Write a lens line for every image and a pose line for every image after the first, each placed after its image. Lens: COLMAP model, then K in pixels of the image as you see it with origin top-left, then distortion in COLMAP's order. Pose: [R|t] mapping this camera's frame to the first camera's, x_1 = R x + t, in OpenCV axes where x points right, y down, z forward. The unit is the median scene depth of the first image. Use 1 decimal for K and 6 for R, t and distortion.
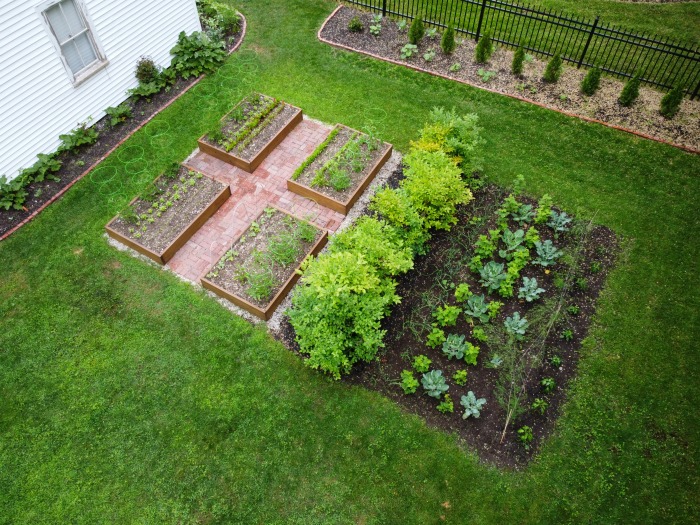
lens RADIAL K [[521.8, 0, 346.6], [0, 521.8, 261.2], [0, 0, 1]] dist [-0.001913, -0.007358]
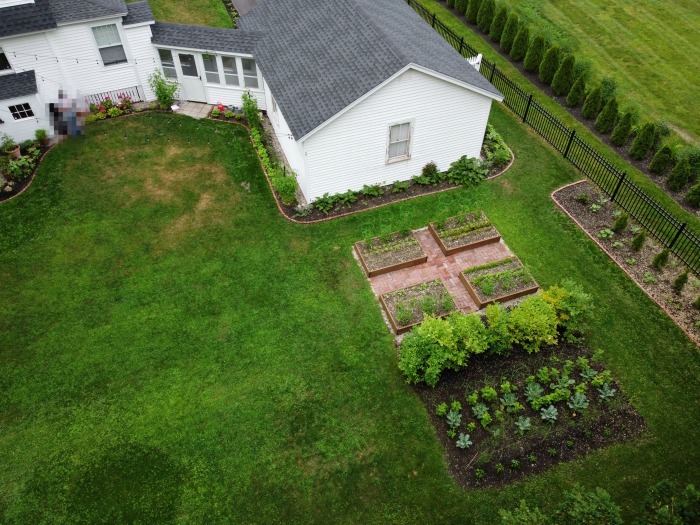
lens RADIAL K [[521.8, 0, 346.6], [0, 521.8, 261.2], [0, 0, 1]] dist [-0.001913, -0.007358]
pose [[0.758081, 0.483828, -0.437291, 0.287714], [-0.526369, 0.849804, 0.027735, -0.042105], [0.385030, 0.209150, 0.898893, -0.531794]]
